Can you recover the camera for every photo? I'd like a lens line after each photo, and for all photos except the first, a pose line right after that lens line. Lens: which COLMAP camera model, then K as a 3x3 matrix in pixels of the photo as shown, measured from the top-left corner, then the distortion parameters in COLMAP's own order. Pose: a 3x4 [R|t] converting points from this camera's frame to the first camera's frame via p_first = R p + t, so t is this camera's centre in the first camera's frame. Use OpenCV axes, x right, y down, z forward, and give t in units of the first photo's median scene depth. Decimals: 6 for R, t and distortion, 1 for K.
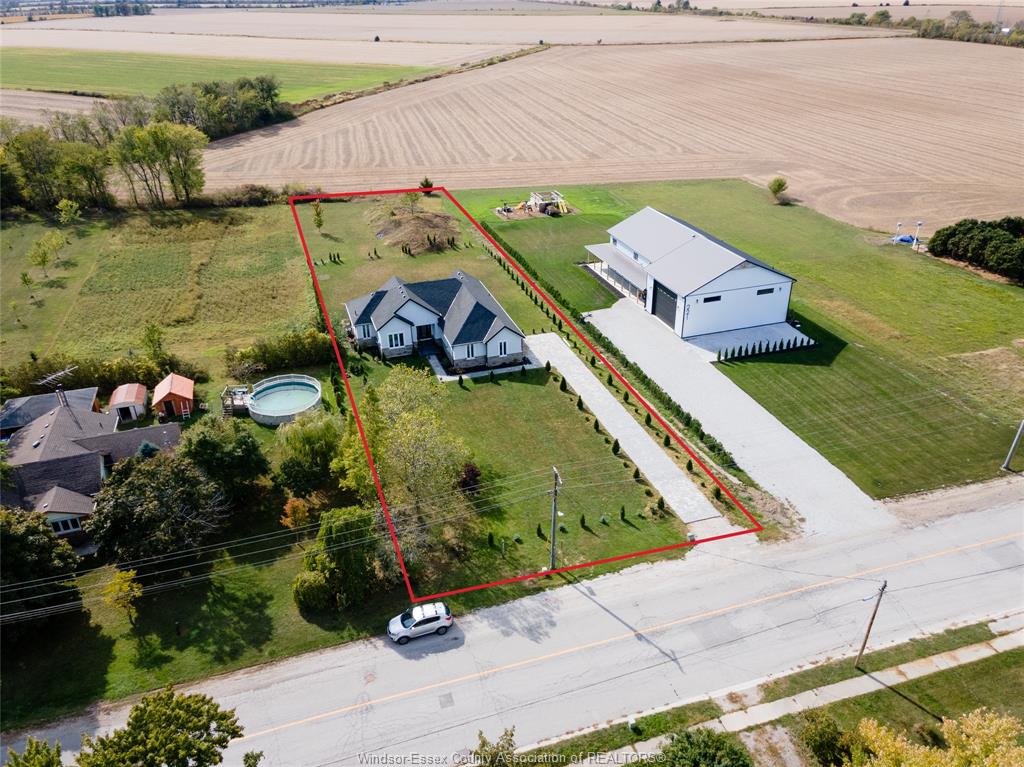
lens RADIAL K [[733.2, 0, 522.6], [0, 733.2, 381.8], [0, 0, 1]] dist [0.046561, 0.001008]
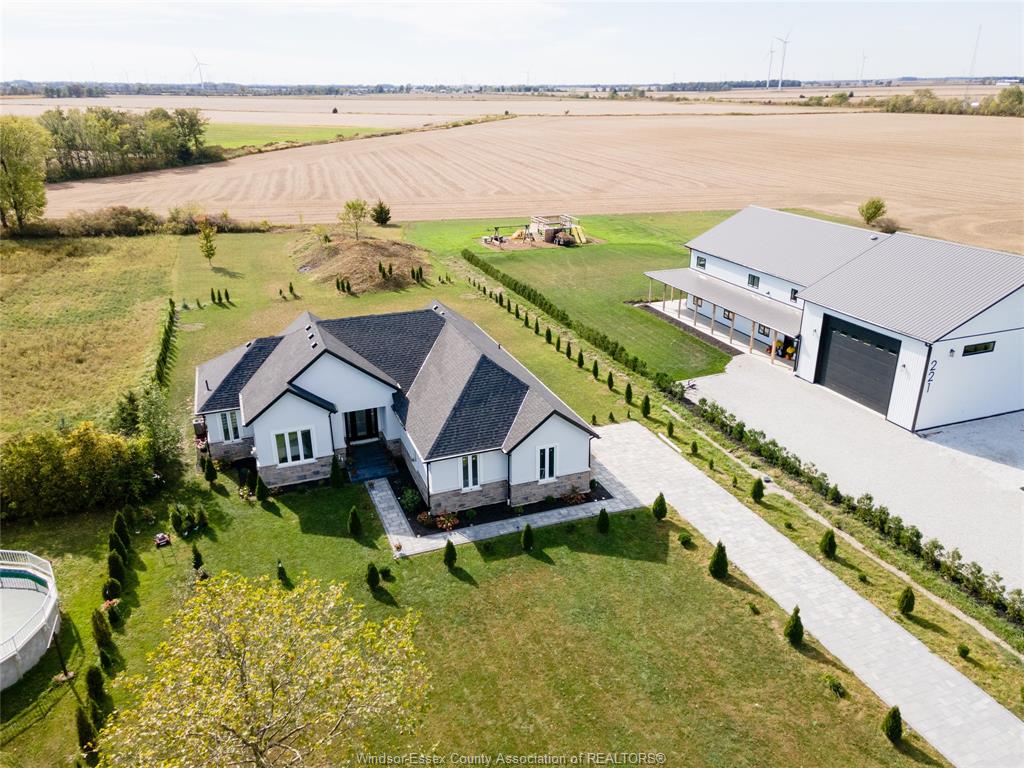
lens RADIAL K [[733.2, 0, 522.6], [0, 733.2, 382.3], [0, 0, 1]] dist [0.046561, 0.001008]
pose [[0.998524, -0.009374, 0.053495, -0.048192], [0.015044, 0.994188, -0.106599, -0.036055], [-0.052184, 0.107246, 0.992862, 0.440314]]
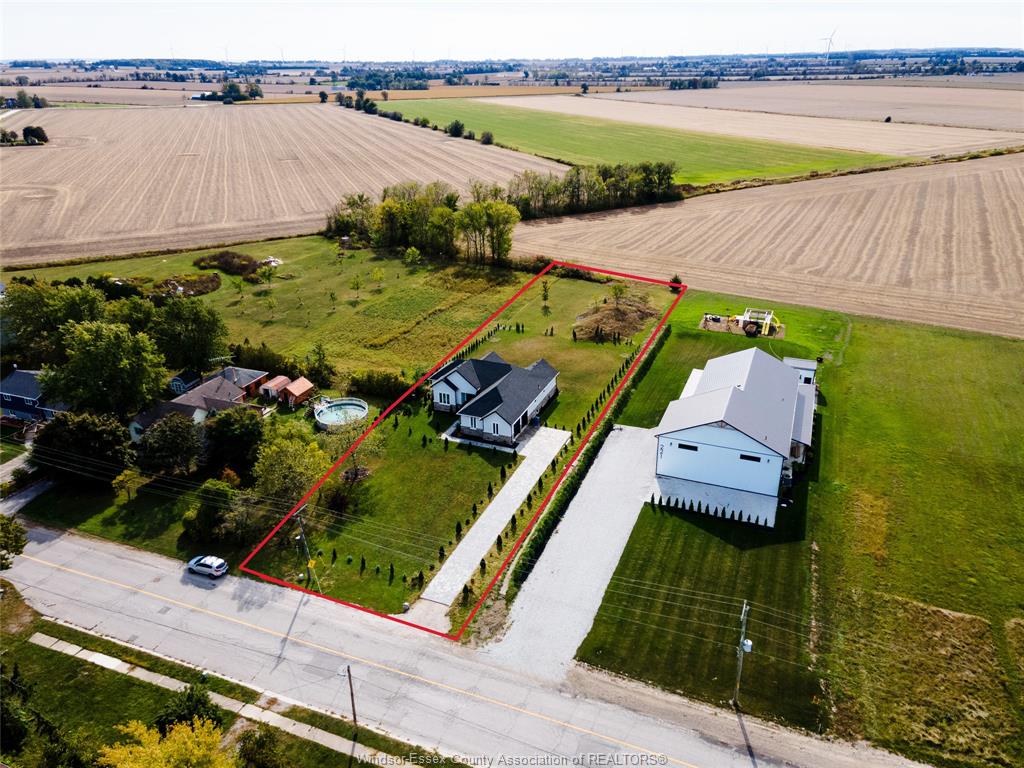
lens RADIAL K [[733.2, 0, 522.6], [0, 733.2, 382.3], [0, 0, 1]] dist [0.046561, 0.001008]
pose [[0.772839, 0.265413, -0.576434, 0.520261], [-0.306878, 0.951377, 0.026614, -0.125075], [0.555469, 0.156326, 0.816711, 0.022601]]
